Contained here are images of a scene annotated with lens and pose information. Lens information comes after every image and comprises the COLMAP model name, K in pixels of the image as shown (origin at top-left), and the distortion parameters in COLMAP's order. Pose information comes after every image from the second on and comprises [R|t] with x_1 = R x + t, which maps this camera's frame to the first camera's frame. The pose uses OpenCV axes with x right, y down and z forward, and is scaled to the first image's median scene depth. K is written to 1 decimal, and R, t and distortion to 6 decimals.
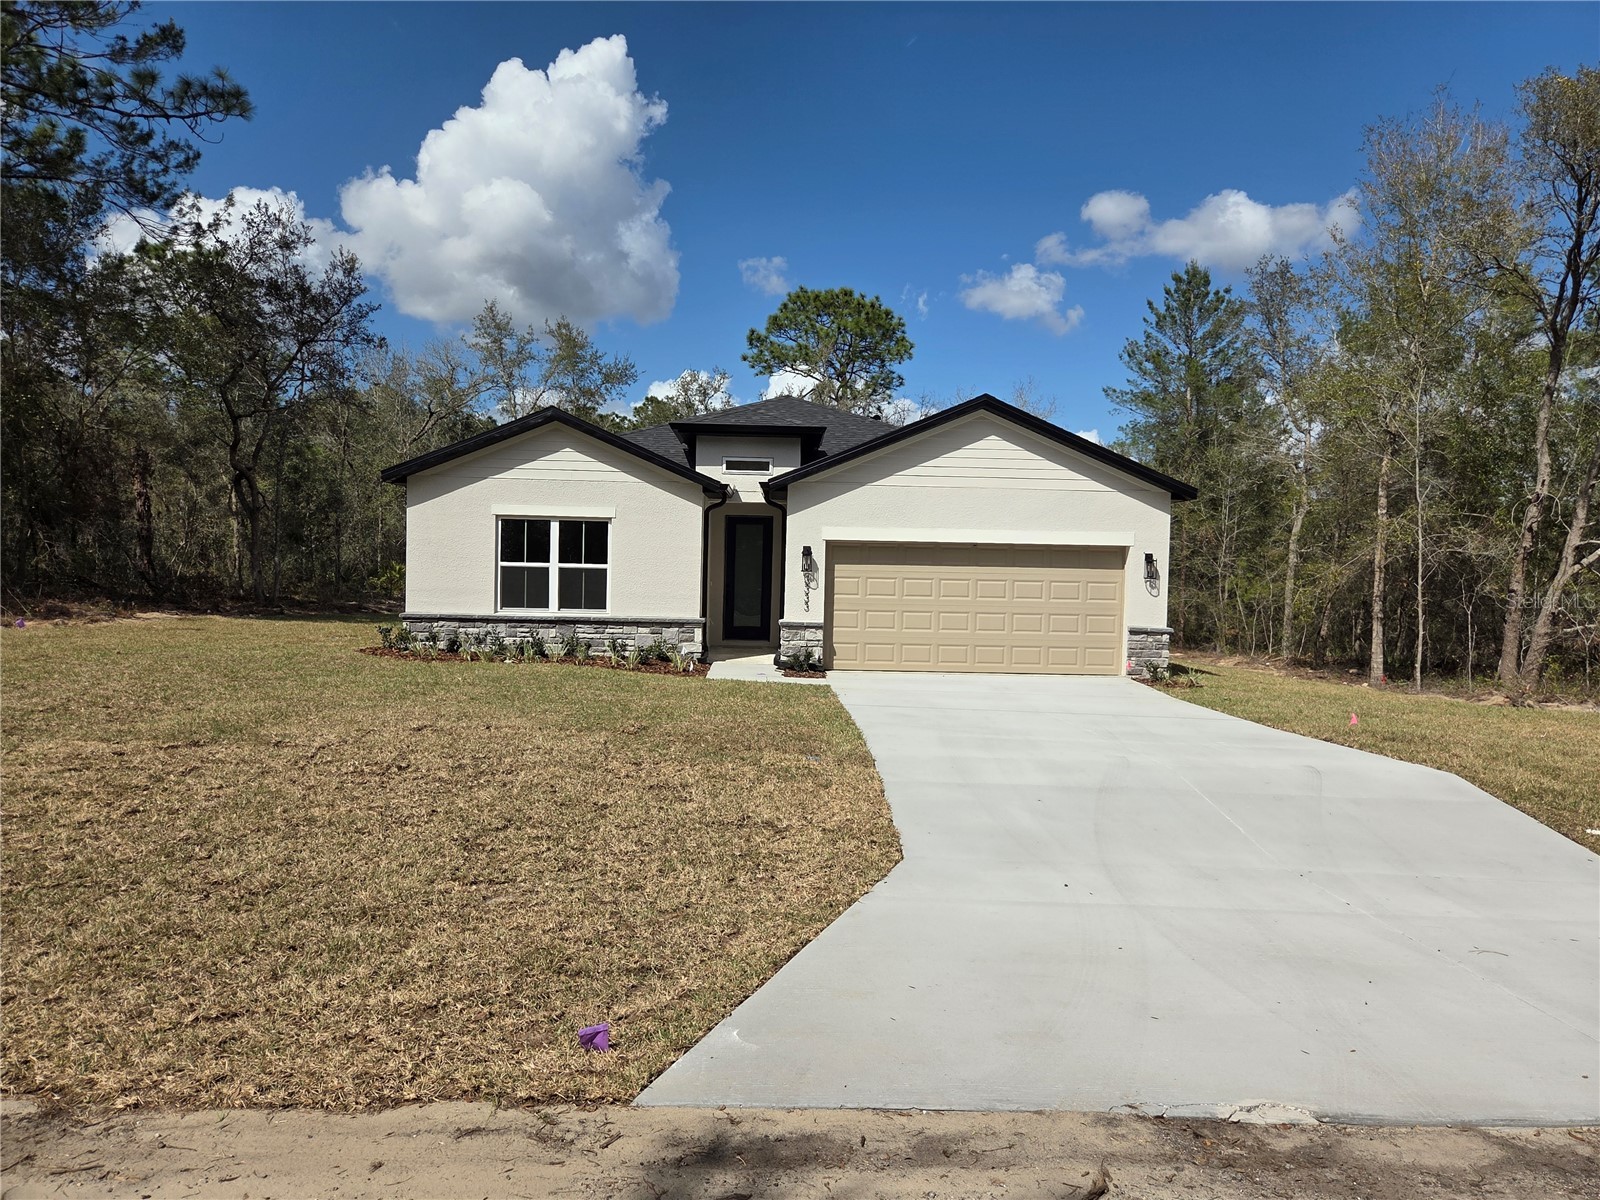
lens RADIAL K [[1091.4, 0, 806.4], [0, 1091.4, 598.8], [0, 0, 1]] dist [0.024059, 0.000391]
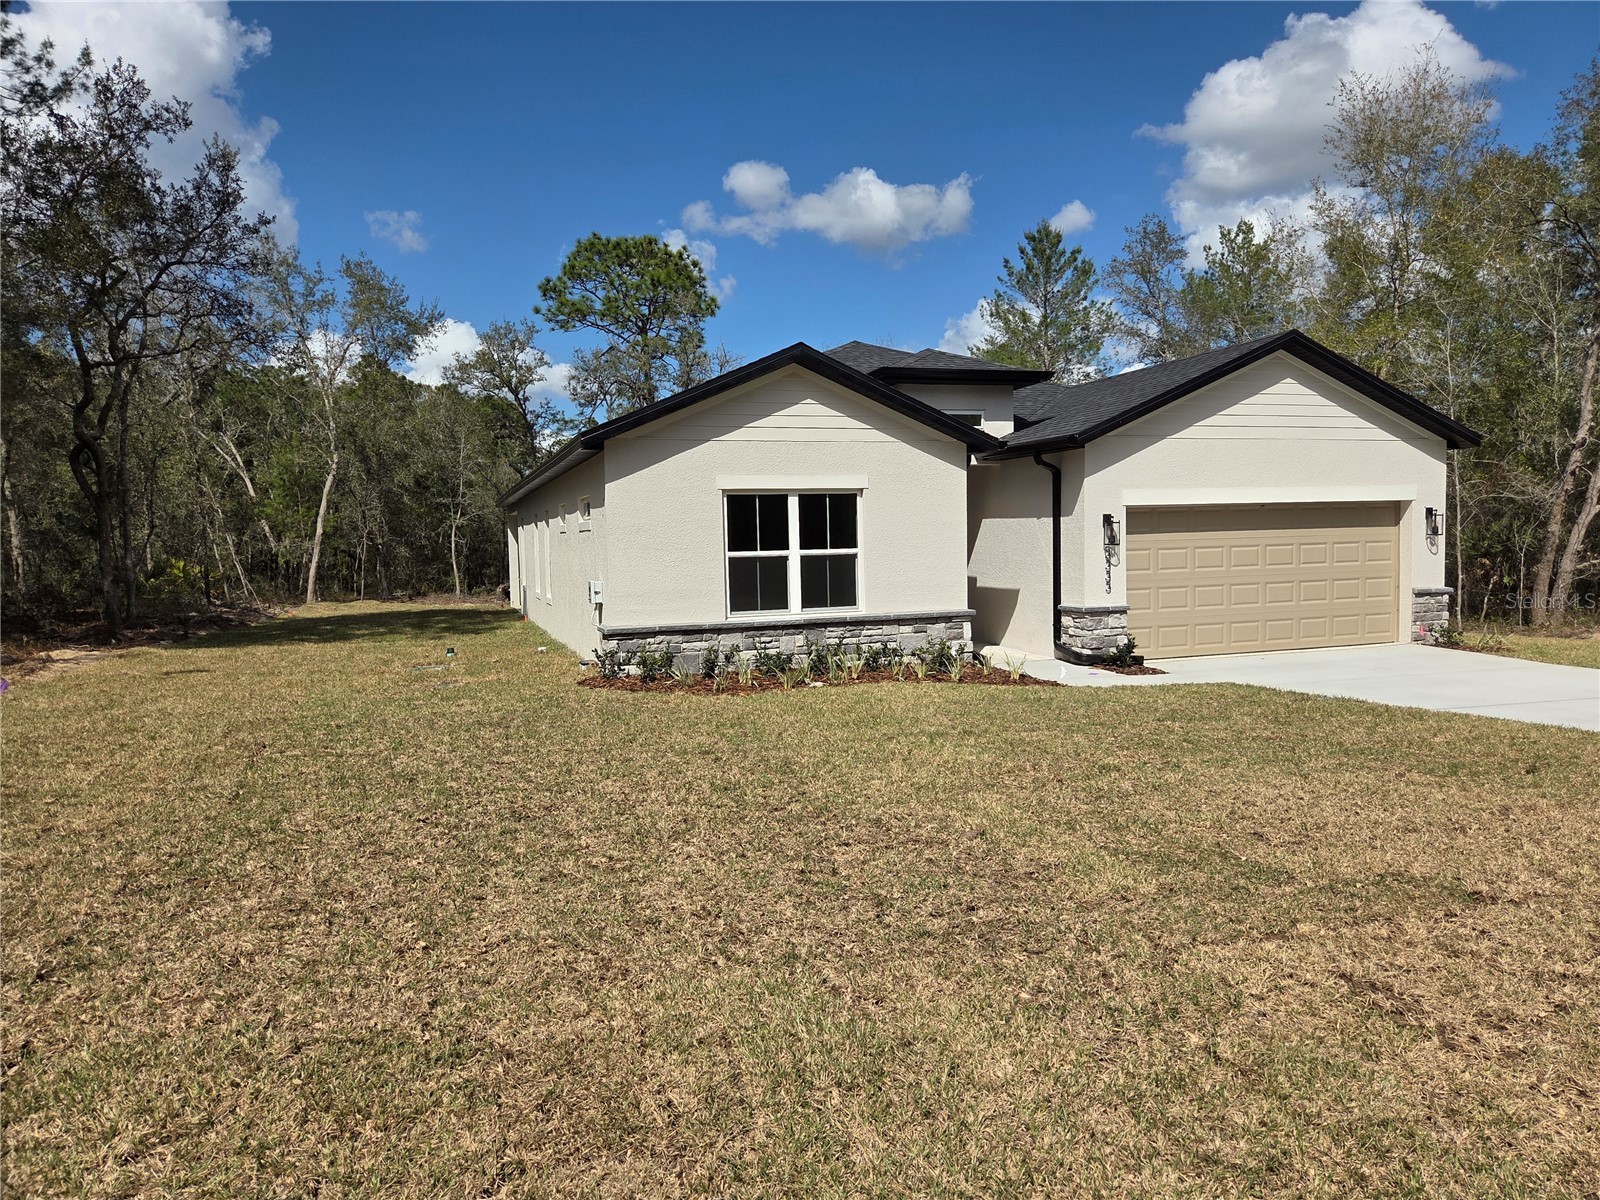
lens RADIAL K [[1072.9, 0, 800.0], [0, 1072.9, 600.0], [0, 0, 1]] dist [0.070335, -0.081608]
pose [[0.952284, -0.062093, 0.298832, -0.454074], [0.052075, 0.997785, 0.041381, -0.028584], [-0.300739, -0.023845, 0.953408, 0.278414]]
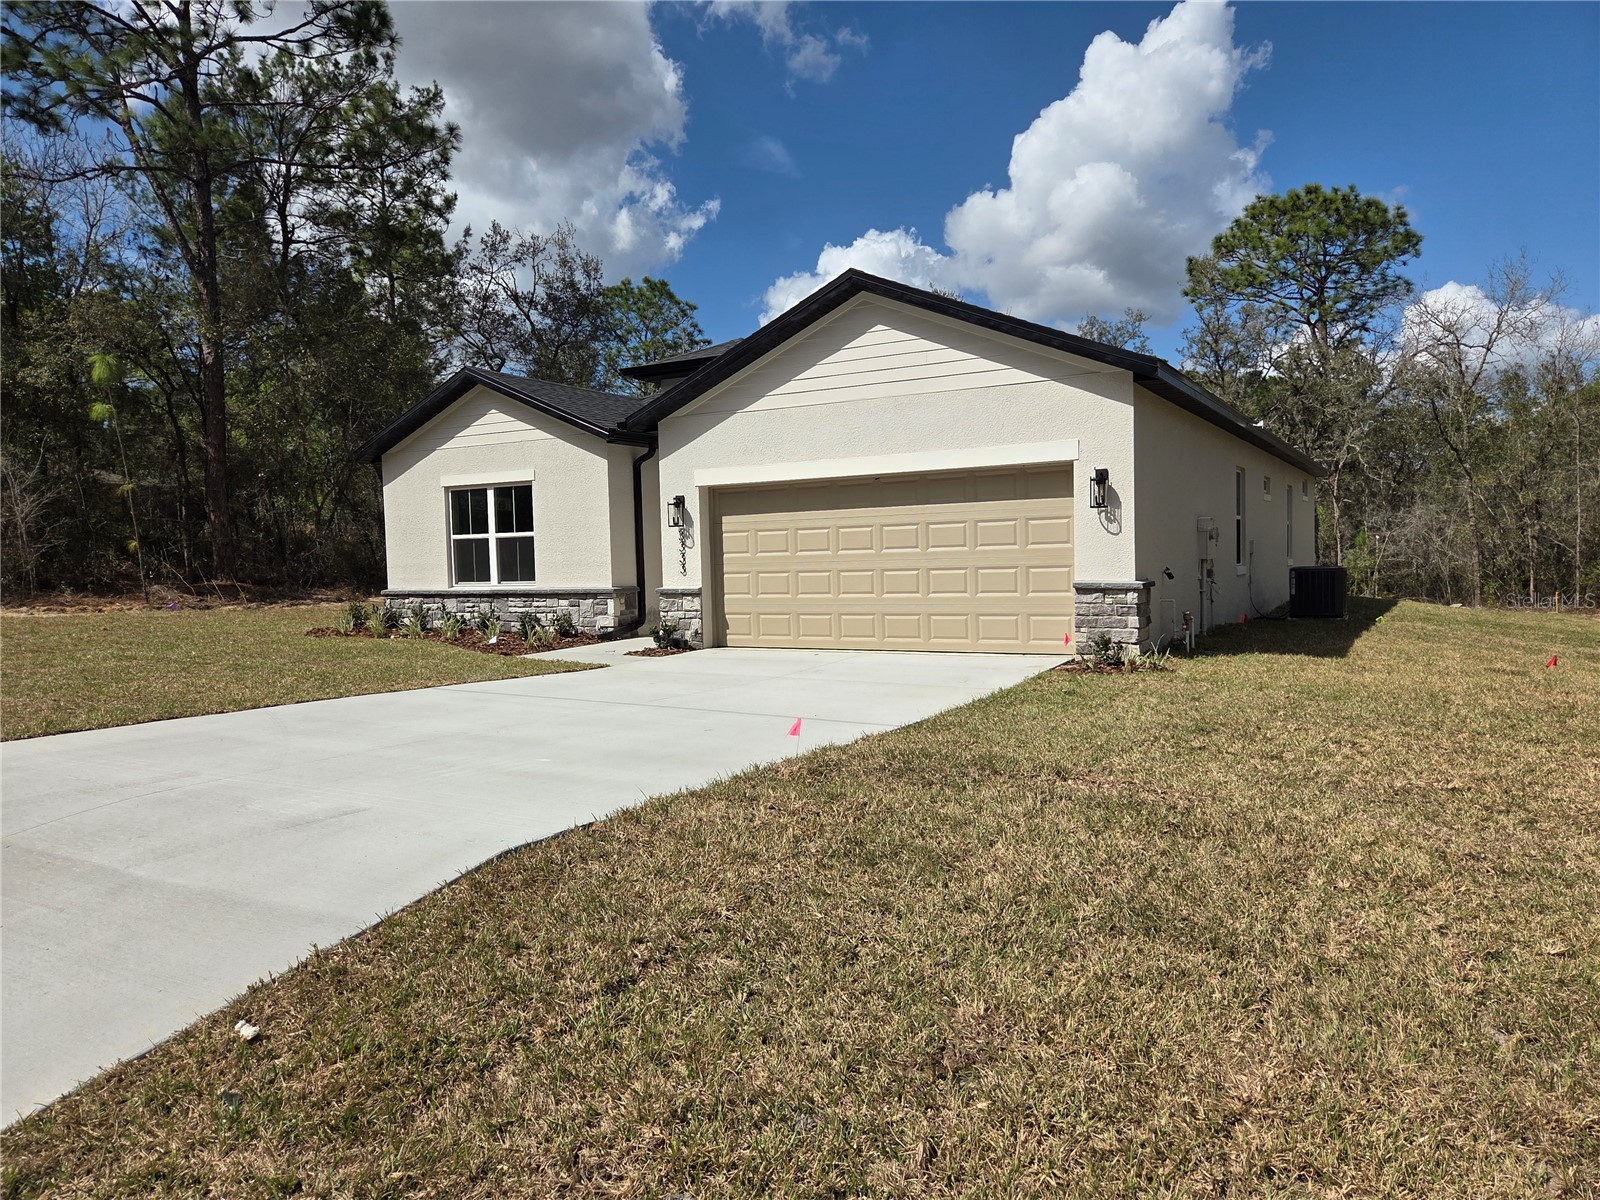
lens RADIAL K [[1072.9, 0, 800.0], [0, 1072.9, 600.0], [0, 0, 1]] dist [0.070335, -0.081608]
pose [[0.851278, -0.021721, -0.524265, 0.482122], [0.028007, 0.999599, 0.004062, 0.028412], [0.523967, -0.018141, 0.851546, 0.345036]]
